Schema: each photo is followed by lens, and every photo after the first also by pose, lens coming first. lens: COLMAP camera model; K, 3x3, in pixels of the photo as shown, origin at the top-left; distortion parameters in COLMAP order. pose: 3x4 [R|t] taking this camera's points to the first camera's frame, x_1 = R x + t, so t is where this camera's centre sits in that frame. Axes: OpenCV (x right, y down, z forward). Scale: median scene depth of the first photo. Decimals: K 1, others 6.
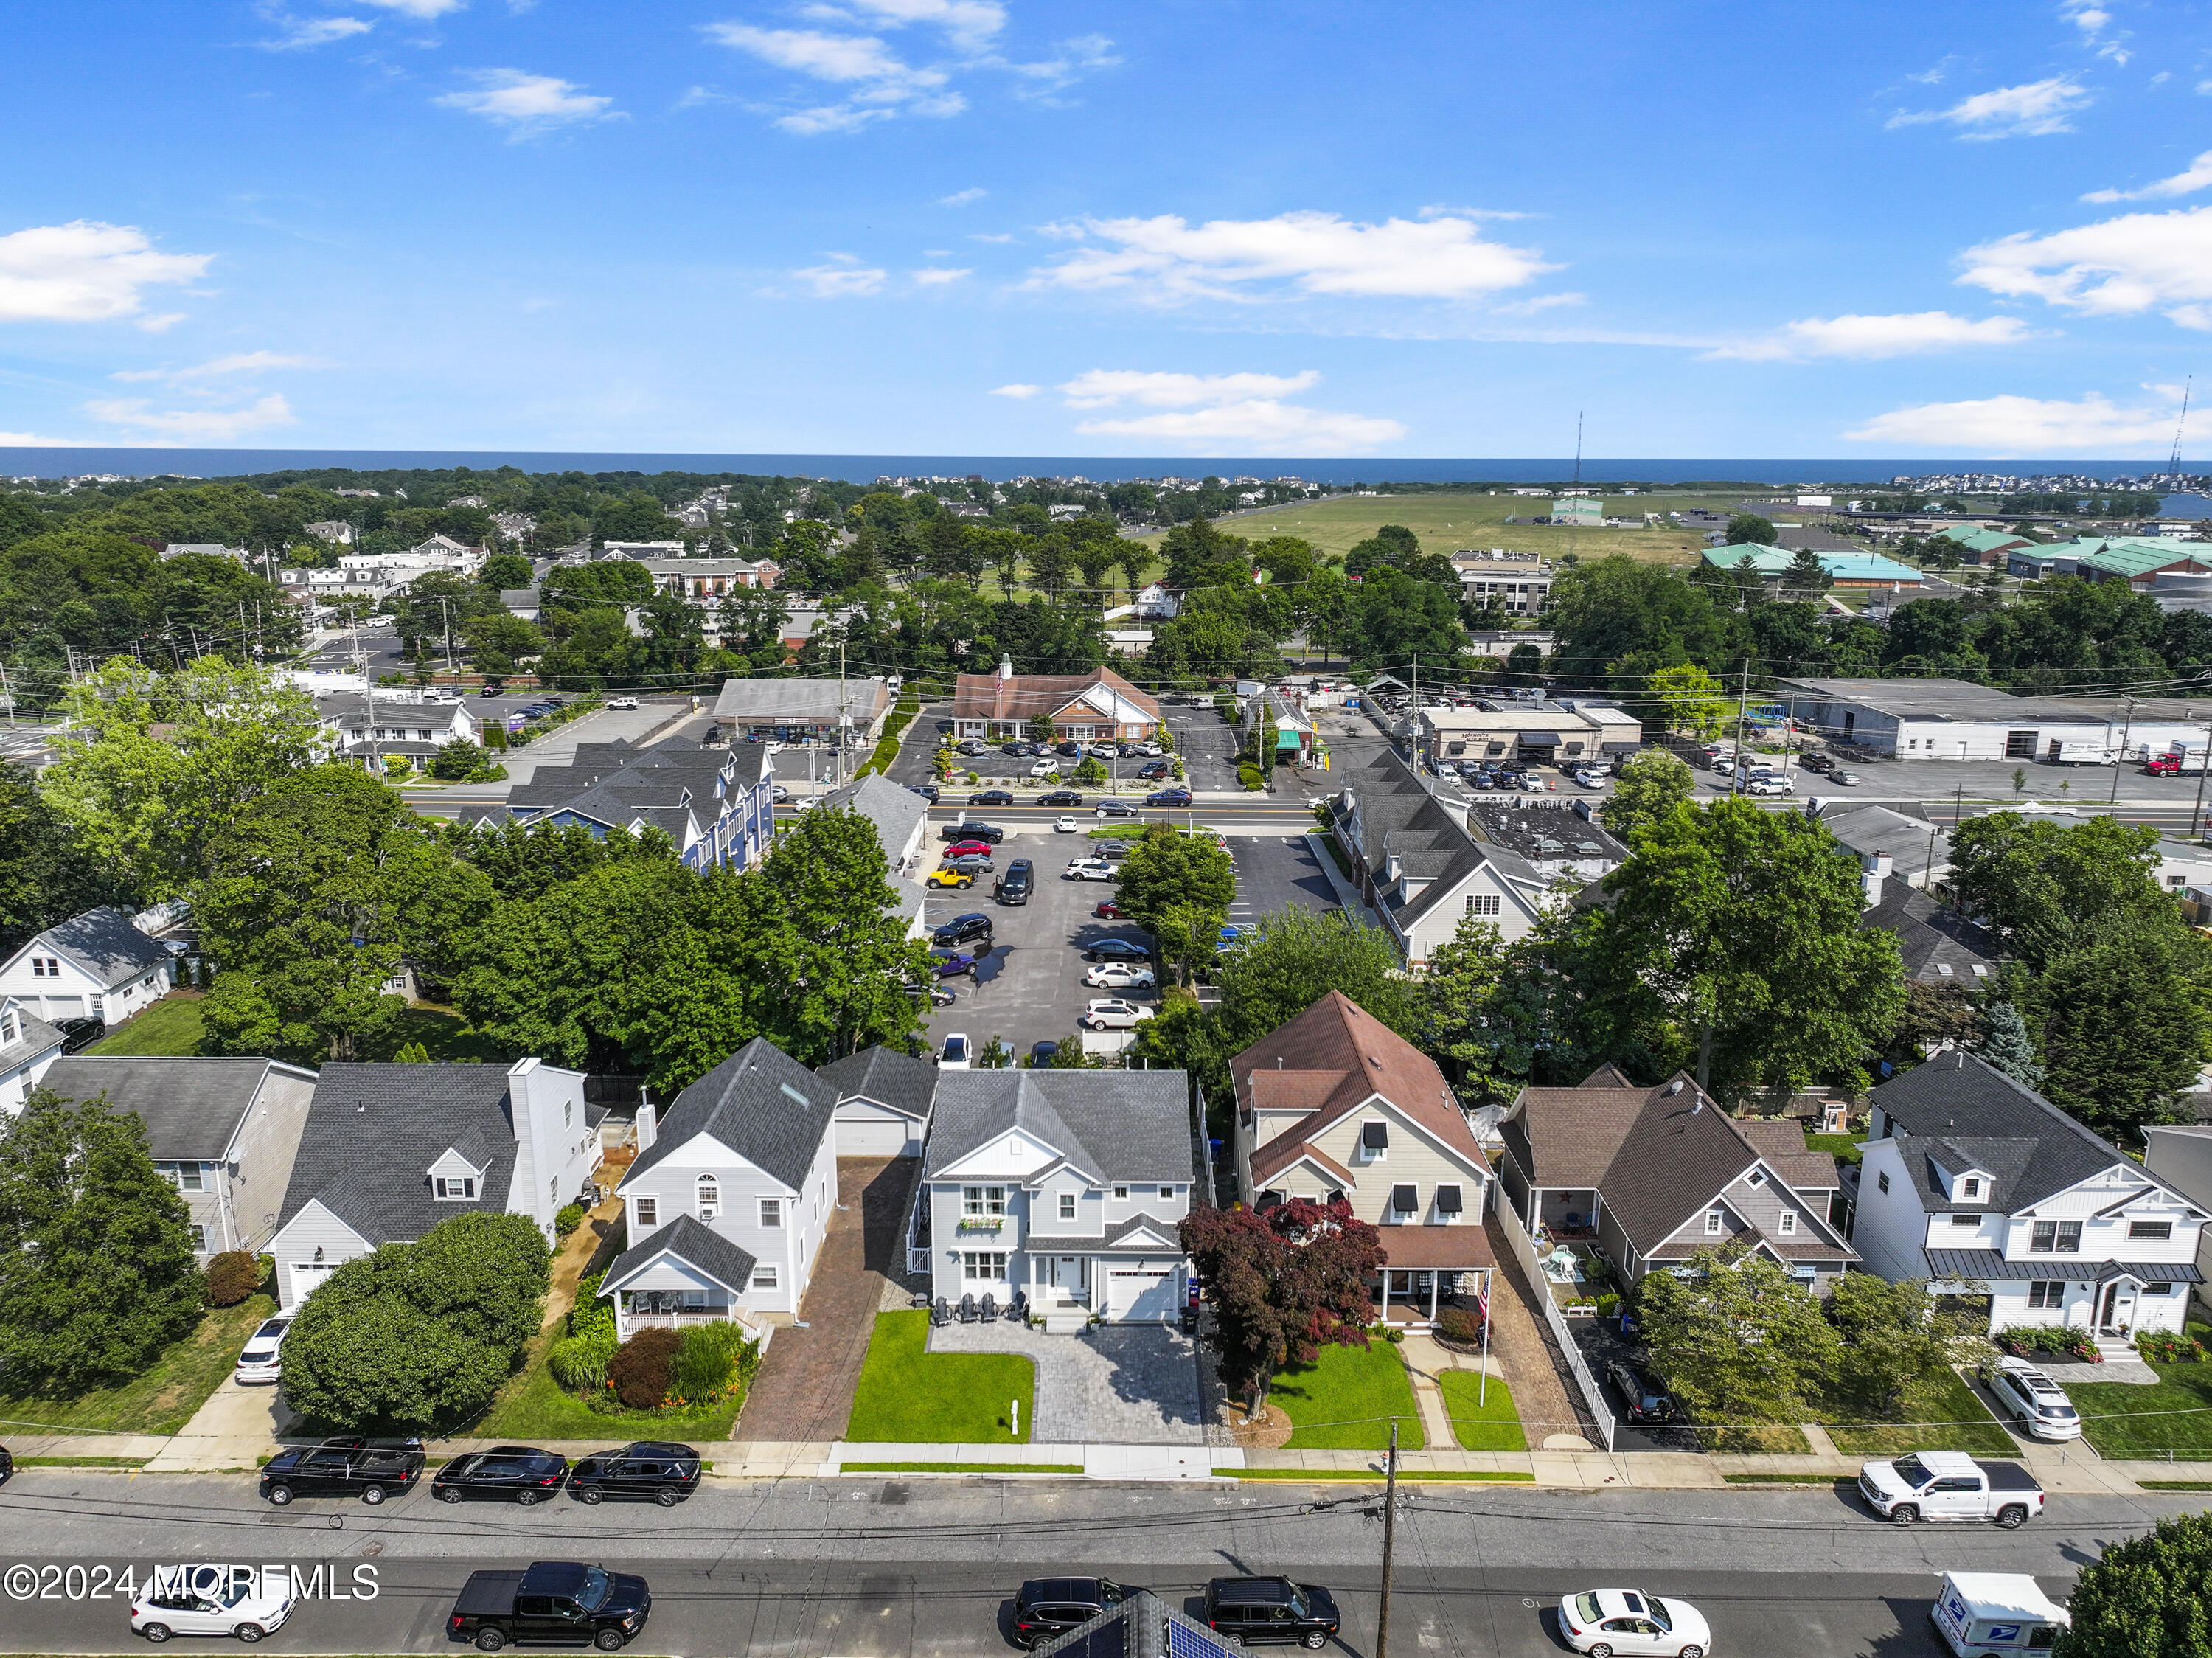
lens RADIAL K [[1579.8, 0, 1090.6], [0, 1579.8, 830.8], [0, 0, 1]] dist [0.002513, 0.003211]
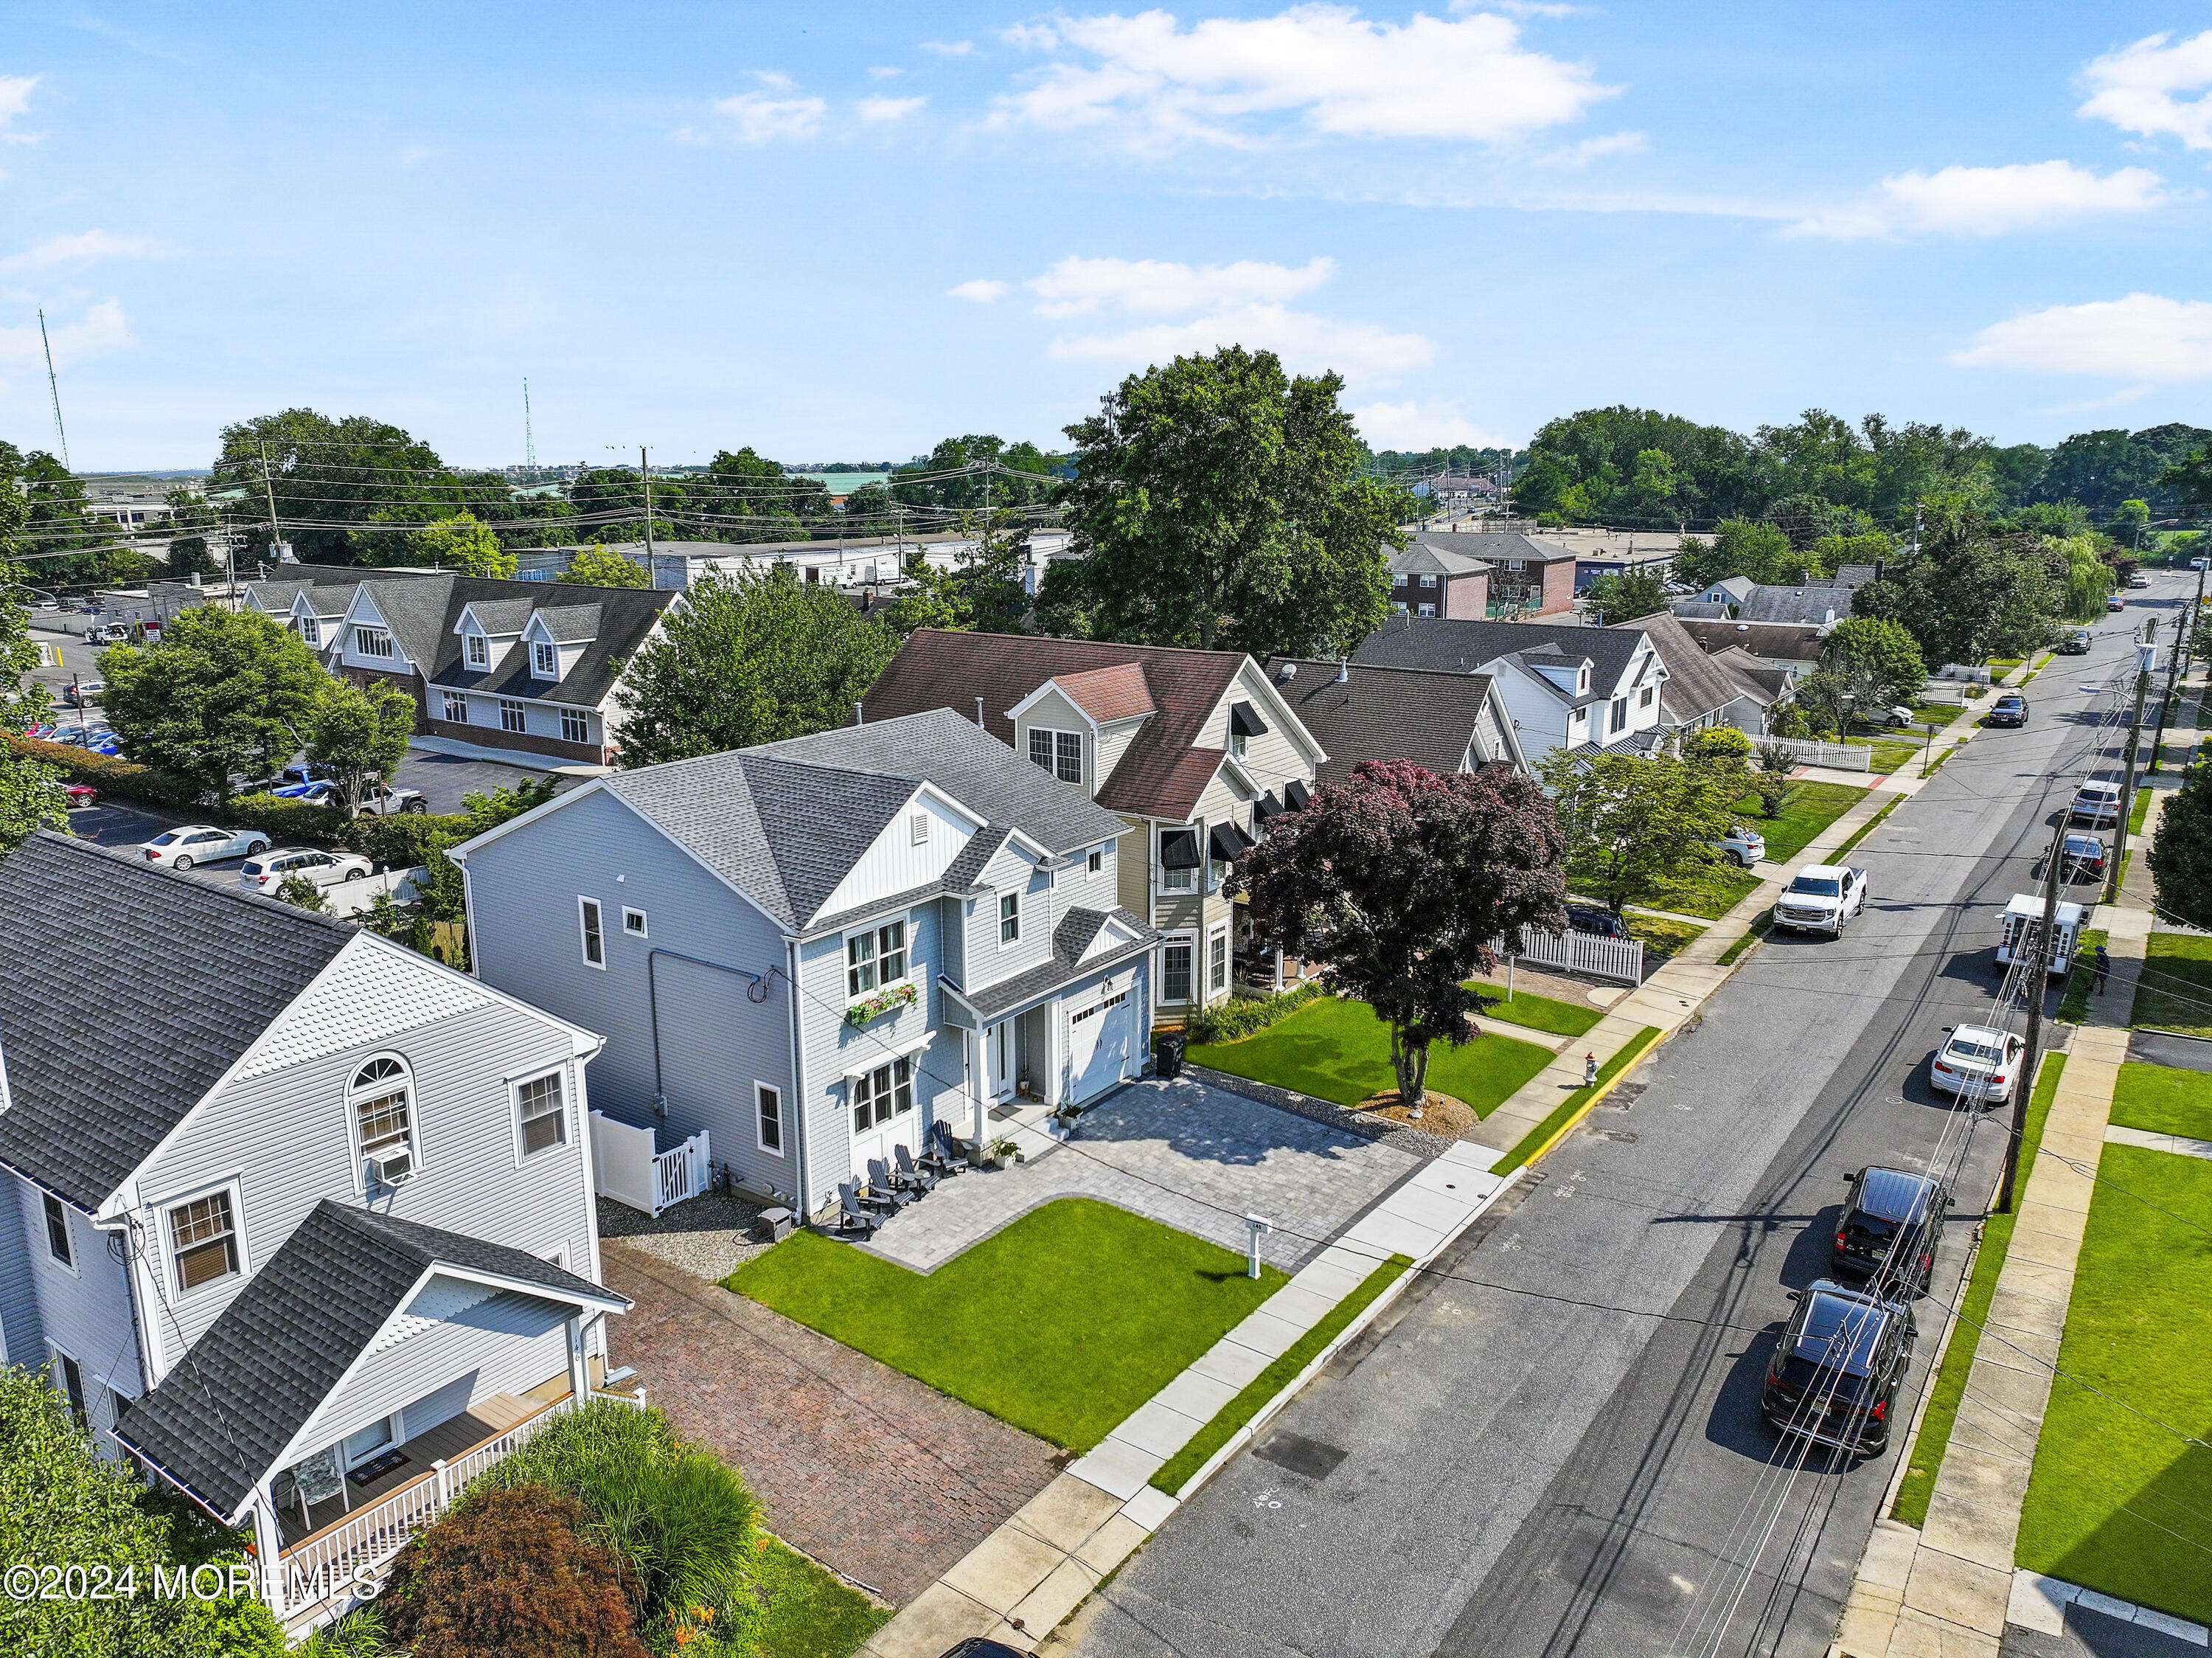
lens RADIAL K [[1579.8, 0, 1121.5], [0, 1579.8, 826.9], [0, 0, 1]] dist [0.002513, 0.003211]
pose [[0.568353, -0.191995, 0.800070, -0.409428], [0.203583, 0.974972, 0.089346, 0.166666], [-0.797201, 0.112100, 0.593216, 0.645274]]
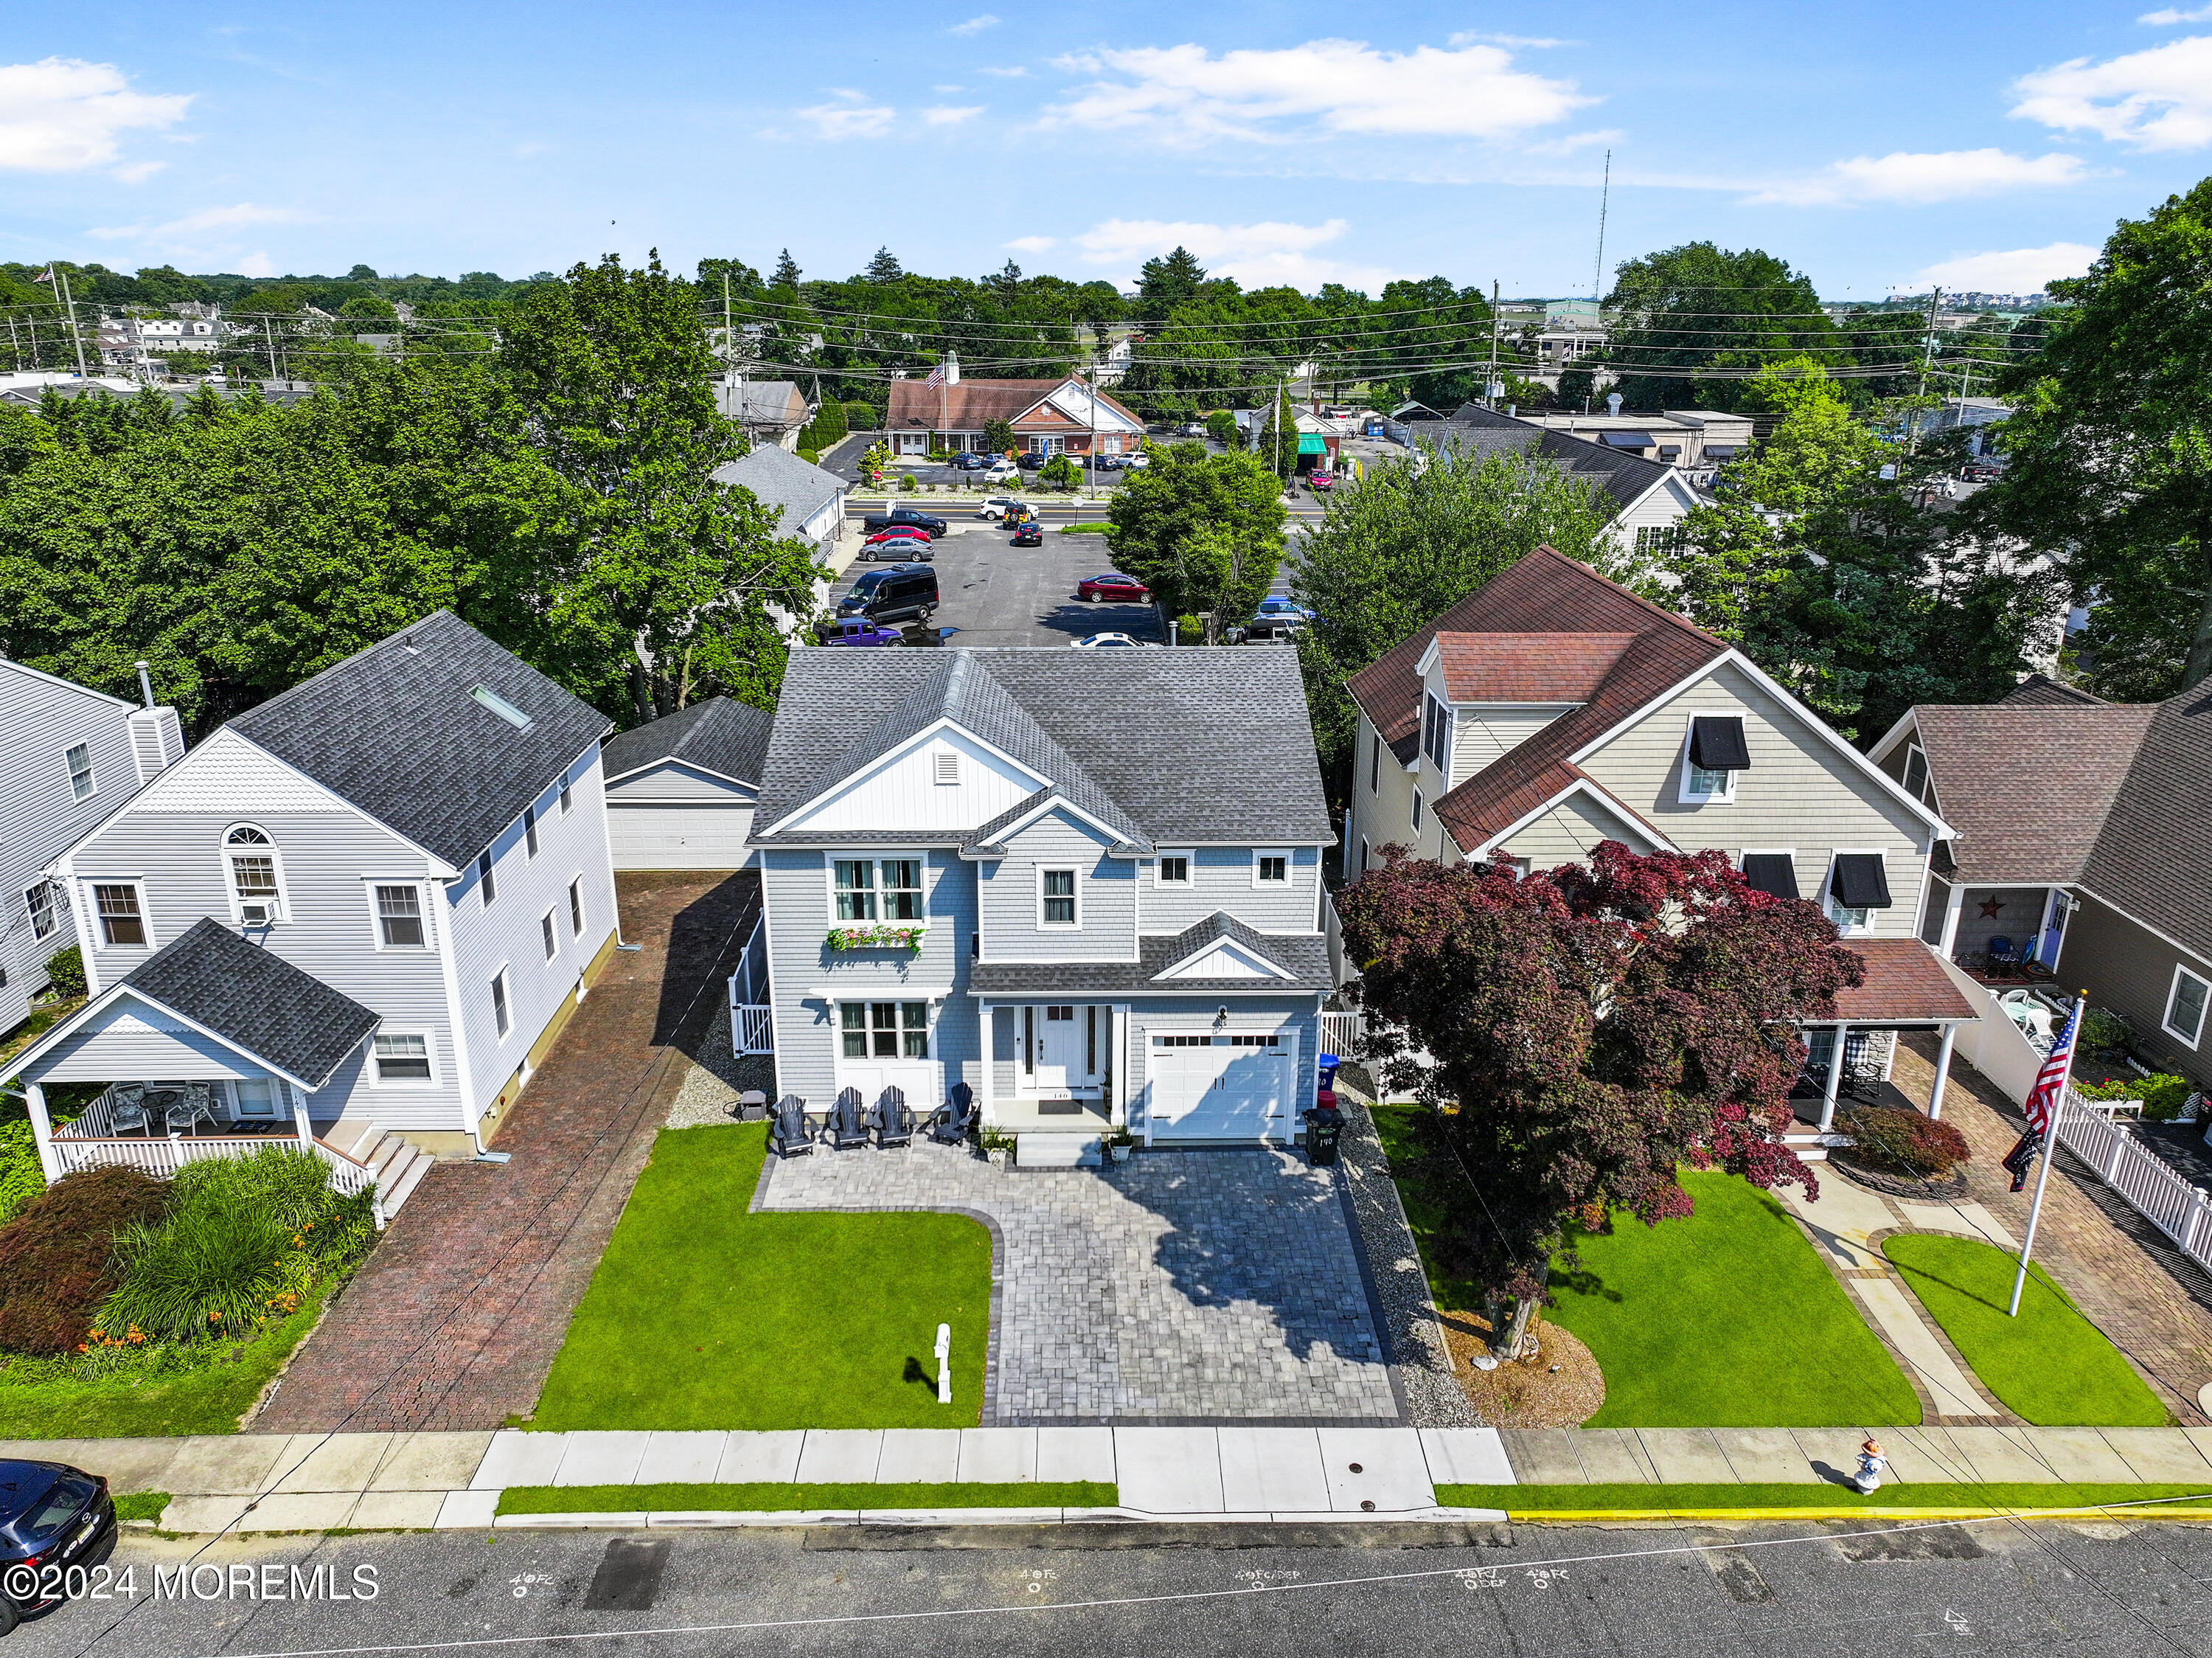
lens RADIAL K [[1579.8, 0, 1090.3], [0, 1579.8, 840.2], [0, 0, 1]] dist [0.002513, 0.003211]
pose [[0.999656, -0.008299, 0.024887, -0.017027], [0.005901, 0.995465, 0.094950, 0.176806], [-0.025562, -0.094771, 0.995171, 0.541888]]
